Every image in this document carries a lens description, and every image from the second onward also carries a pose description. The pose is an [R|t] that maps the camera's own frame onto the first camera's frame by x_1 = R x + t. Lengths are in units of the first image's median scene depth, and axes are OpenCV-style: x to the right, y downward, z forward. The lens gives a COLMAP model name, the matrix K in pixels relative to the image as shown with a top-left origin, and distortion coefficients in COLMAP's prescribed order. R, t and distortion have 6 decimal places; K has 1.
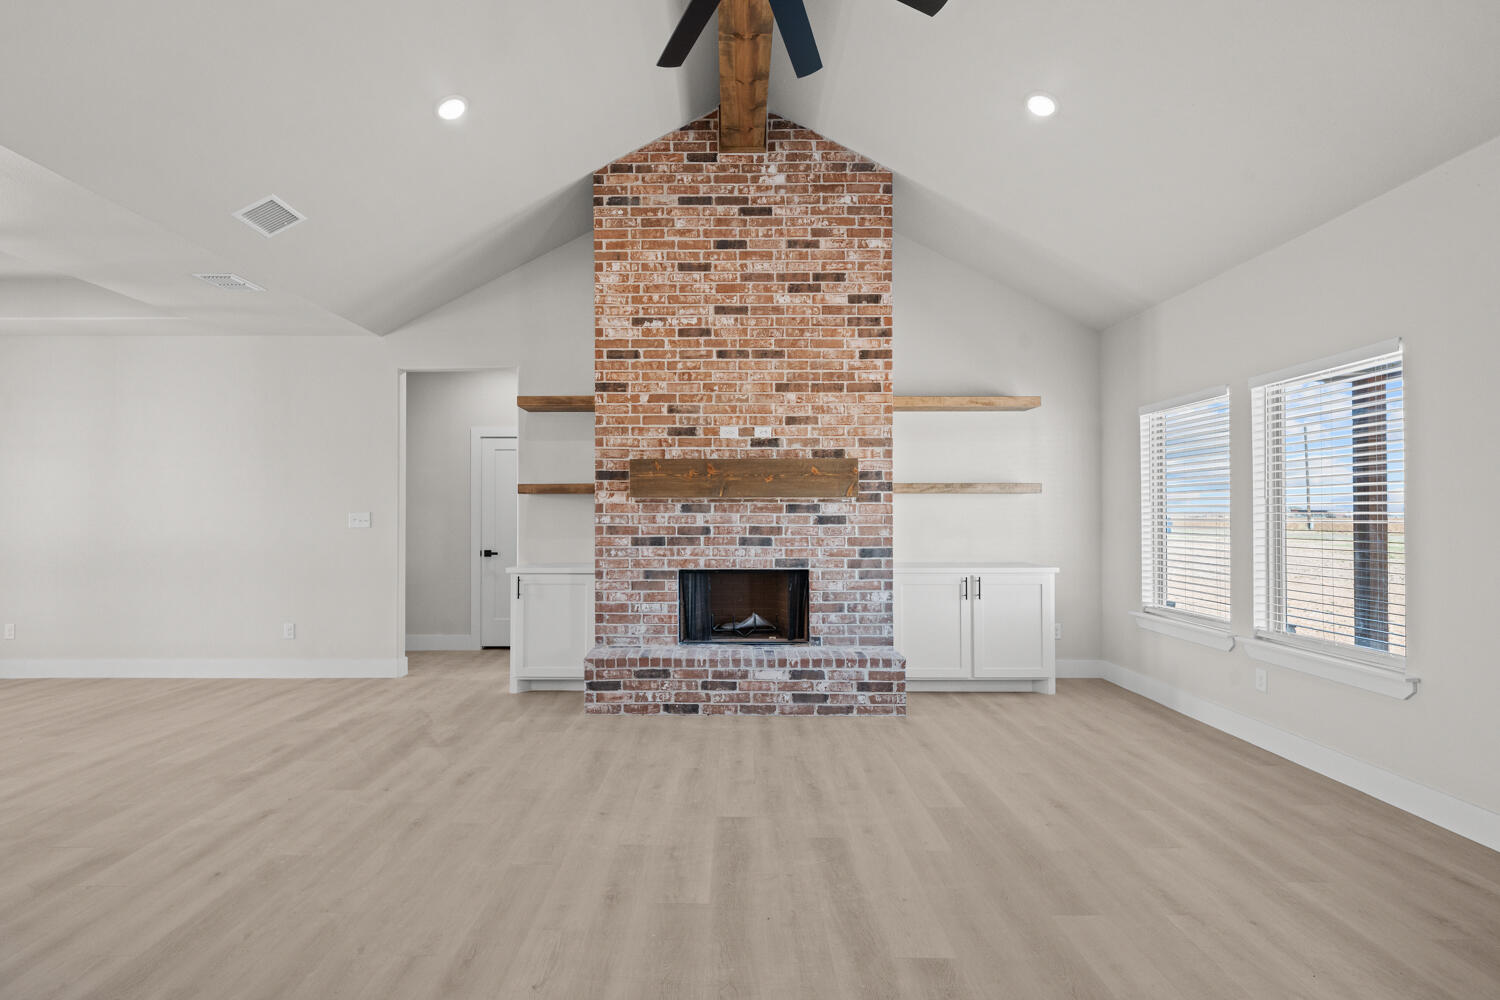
lens RADIAL K [[688.4, 0, 725.4], [0, 688.4, 509.8], [0, 0, 1]] dist [0.000509, 0.001098]
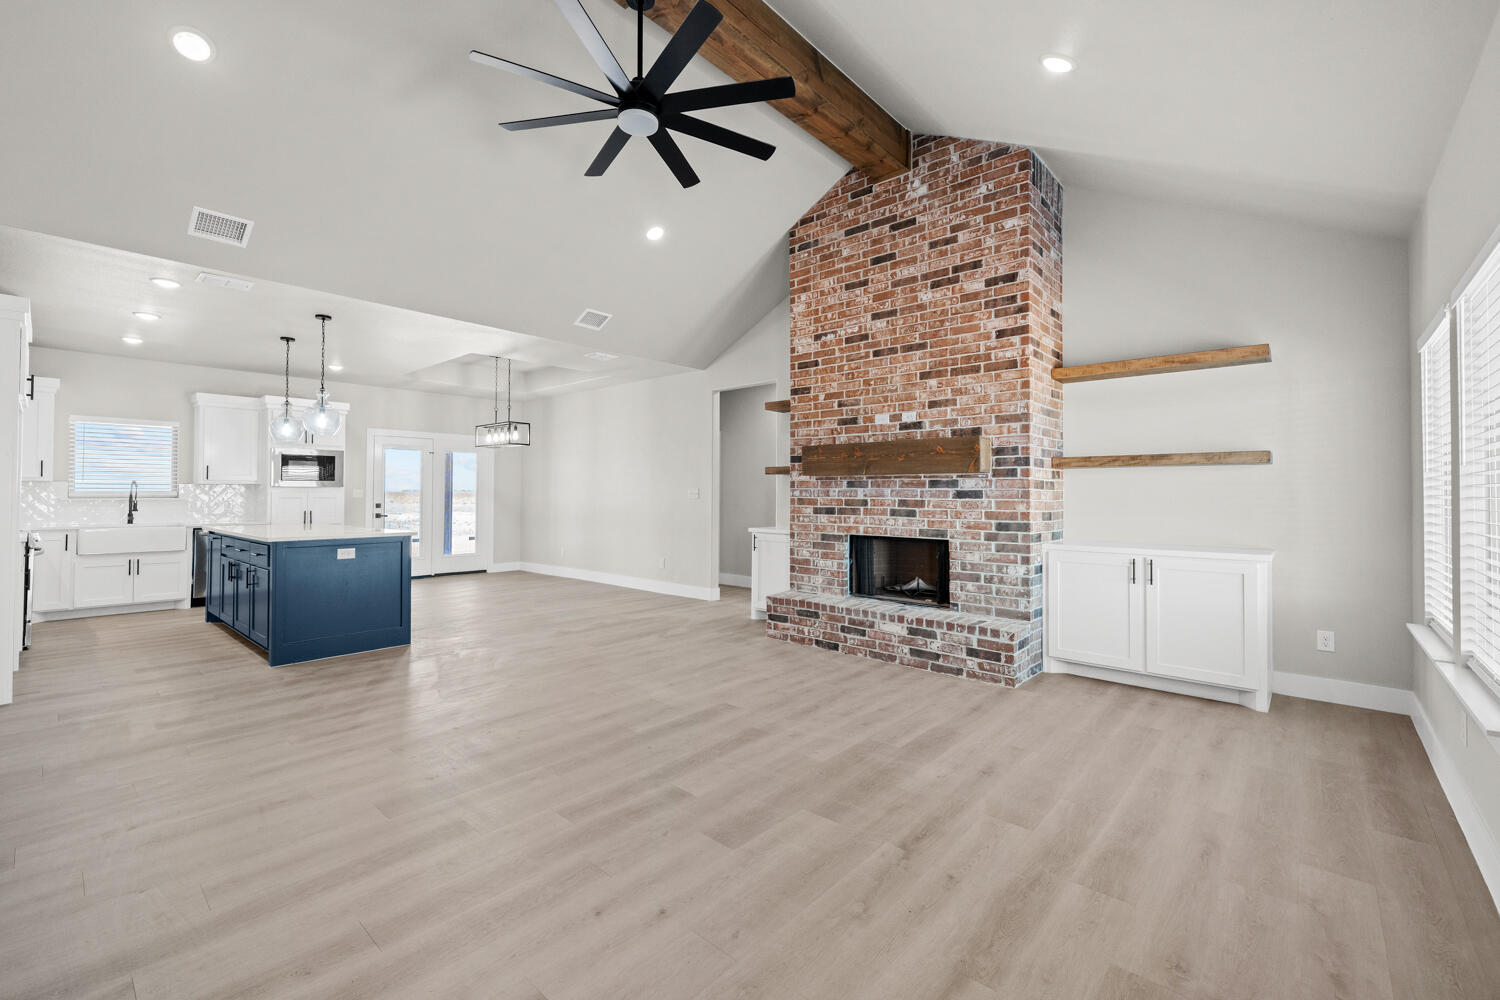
lens RADIAL K [[629.5, 0, 725.9], [0, 629.5, 483.7], [0, 0, 1]] dist [-0.001661, -0.000374]
pose [[0.741260, -0.005997, -0.671191, 0.526260], [0.001180, 0.999970, -0.007632, 0.004995], [0.671217, 0.004865, 0.741245, 0.028530]]
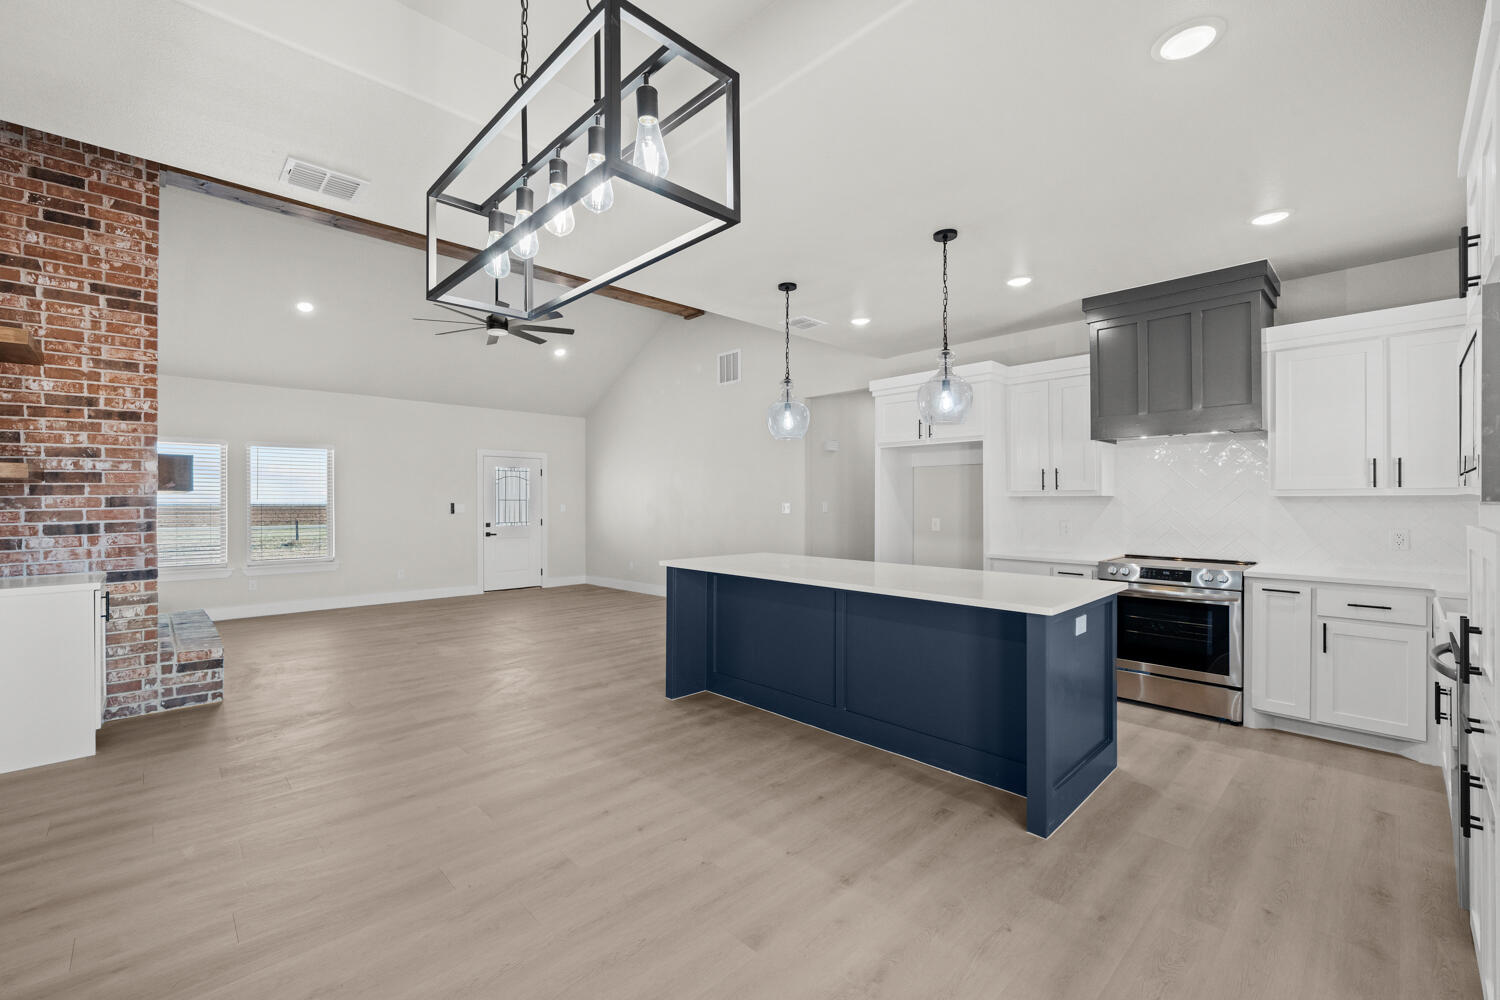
lens RADIAL K [[629.5, 0, 735.4], [0, 629.5, 503.6], [0, 0, 1]] dist [-0.001661, -0.000374]
pose [[-0.689133, 0.002657, 0.724630, -1.330063], [-0.002617, 0.999978, -0.006156, 0.003057], [-0.724630, -0.006139, -0.689110, 1.019758]]
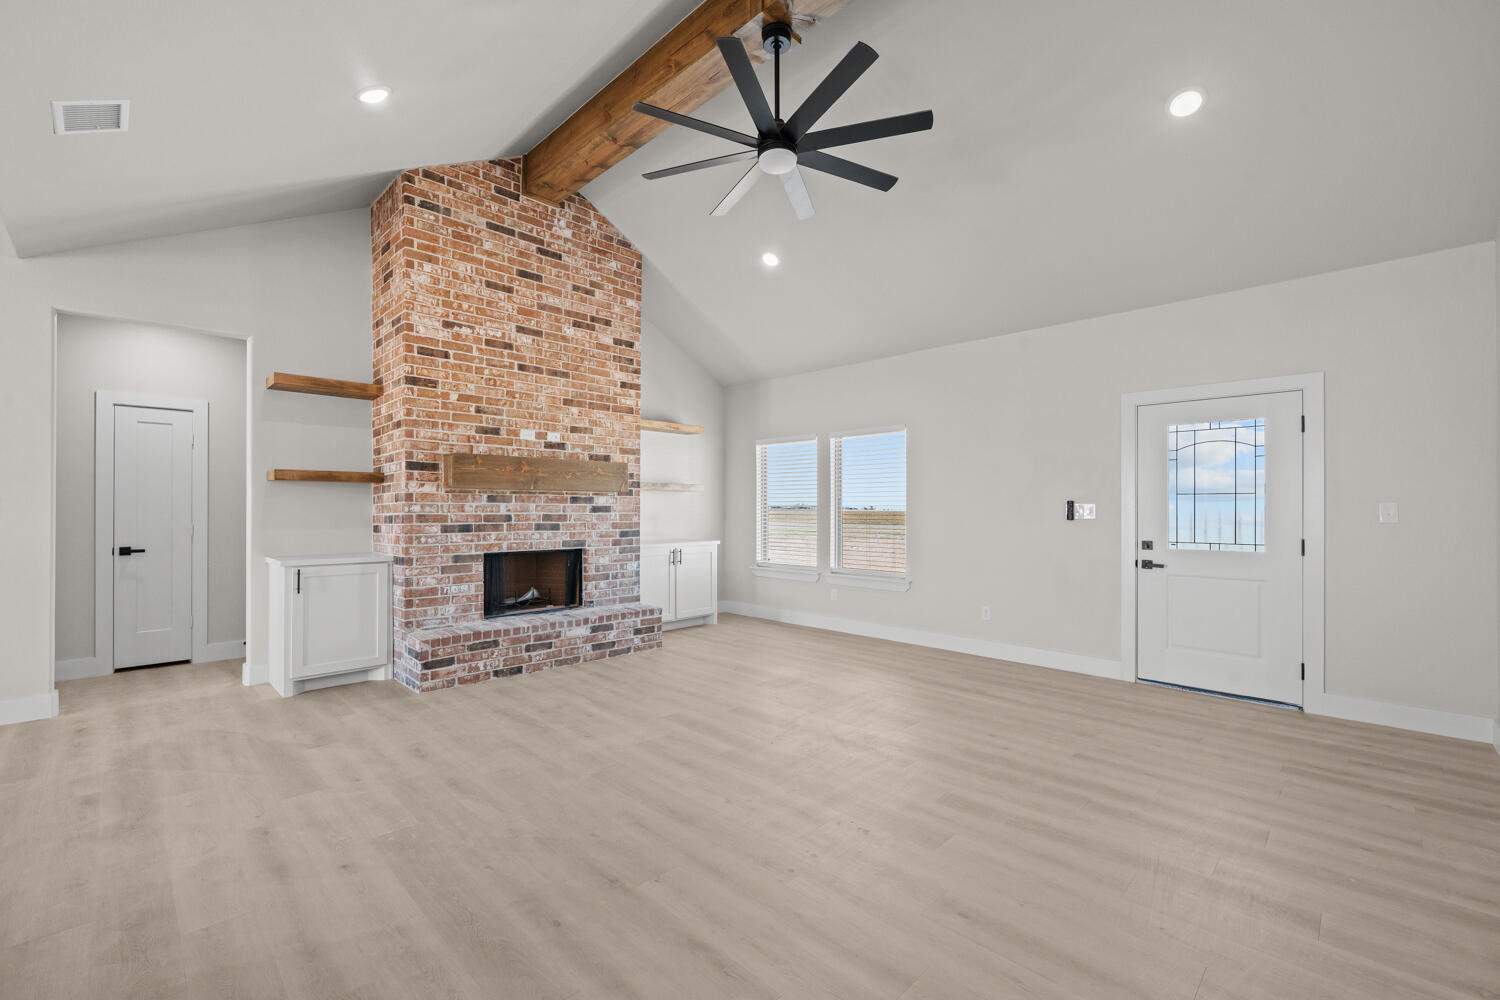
lens RADIAL K [[629.5, 0, 727.9], [0, 629.5, 506.3], [0, 0, 1]] dist [-0.001661, -0.000374]
pose [[0.710823, 0.005007, 0.703353, -0.508631], [-0.009662, 0.999950, 0.002646, 0.003783], [-0.703304, -0.008677, 0.710836, -0.008892]]
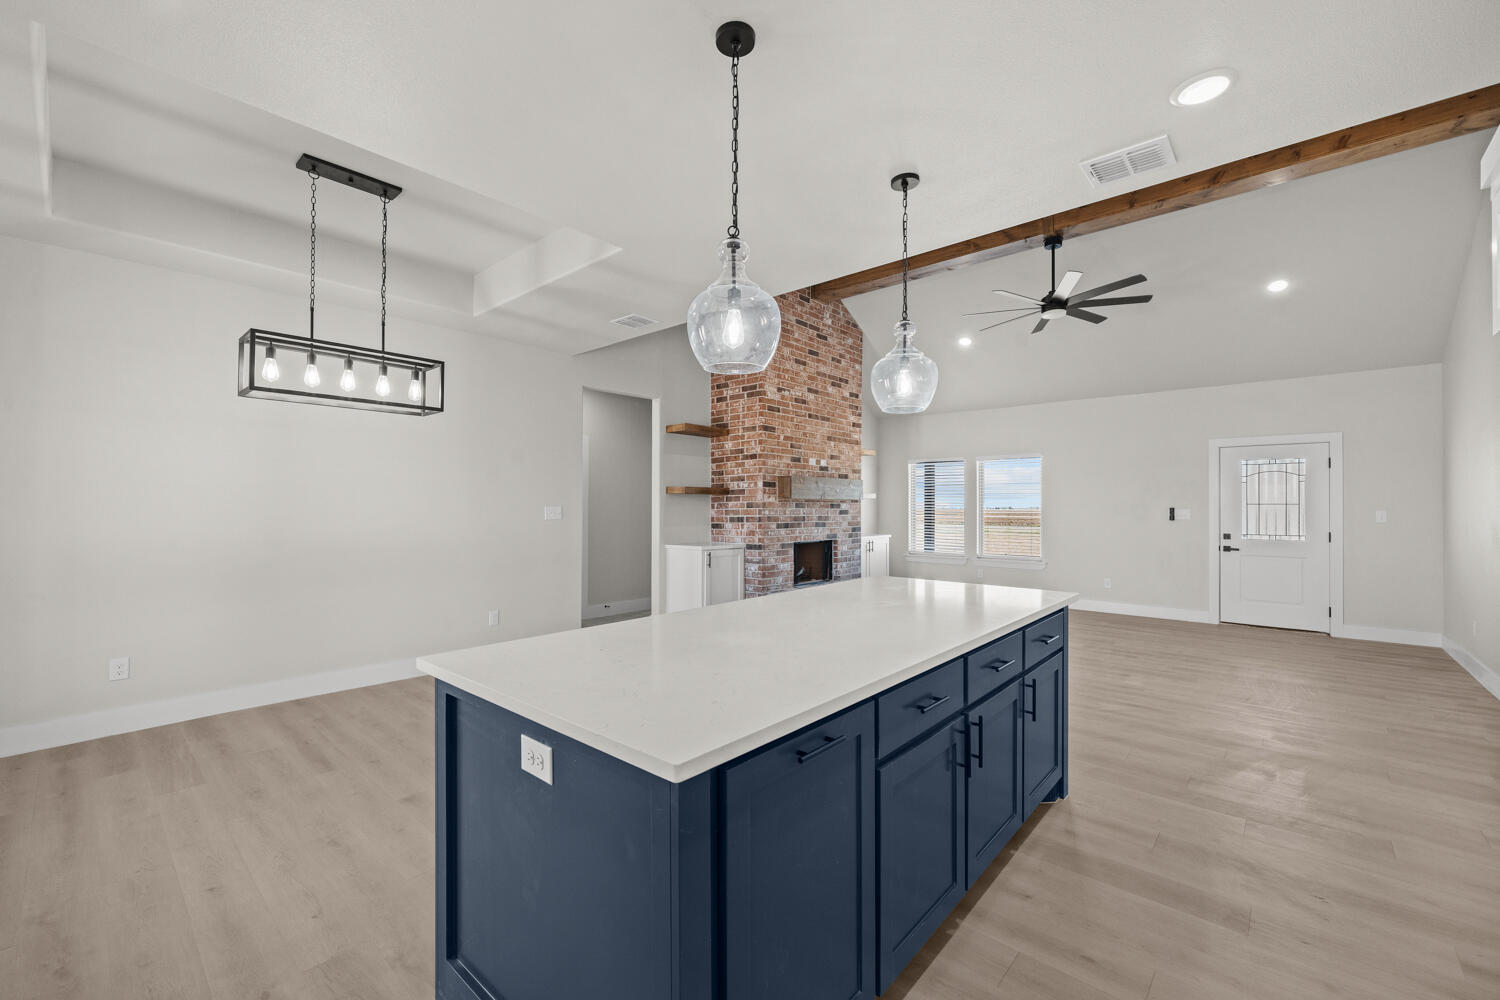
lens RADIAL K [[618.6, 0, 724.6], [0, 618.6, 503.0], [0, 0, 1]] dist [-0.000198, -0.000111]
pose [[0.672527, 0.008748, 0.740020, -1.290143], [-0.012073, 0.999927, -0.000849, -0.005041], [-0.739974, -0.008363, 0.672584, 0.117883]]
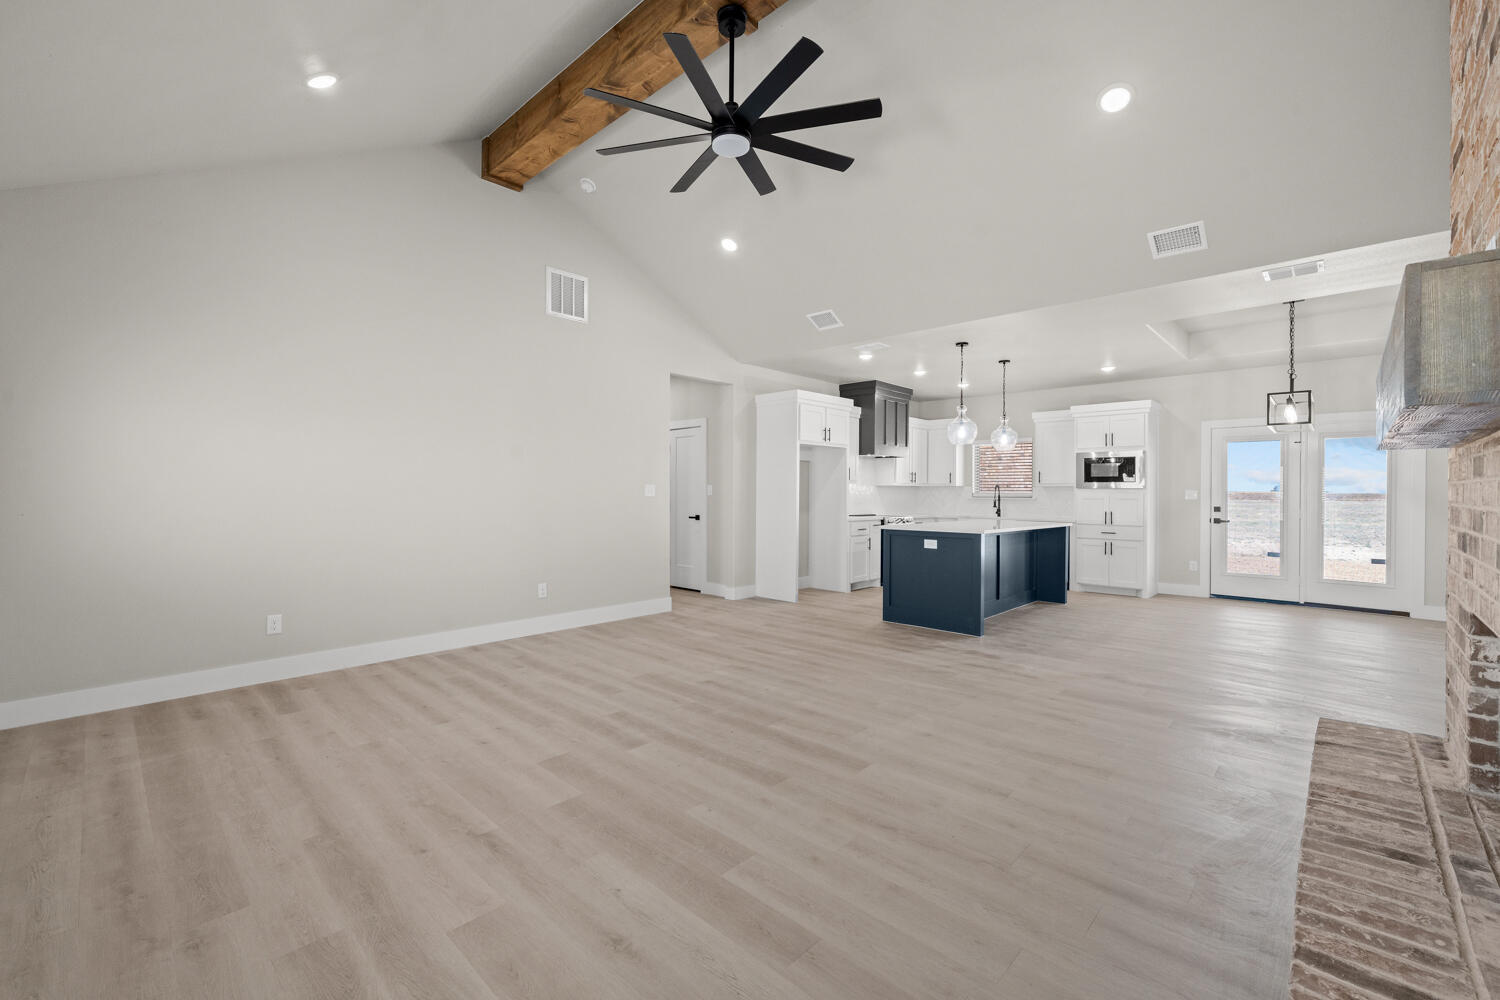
lens RADIAL K [[629.5, 0, 736.6], [0, 629.5, 490.8], [0, 0, 1]] dist [-0.001661, -0.000374]
pose [[-0.687680, -0.002288, -0.726010, 0.525457], [0.003838, 0.999970, -0.006786, 0.013942], [0.726004, -0.007453, -0.687650, 0.938458]]
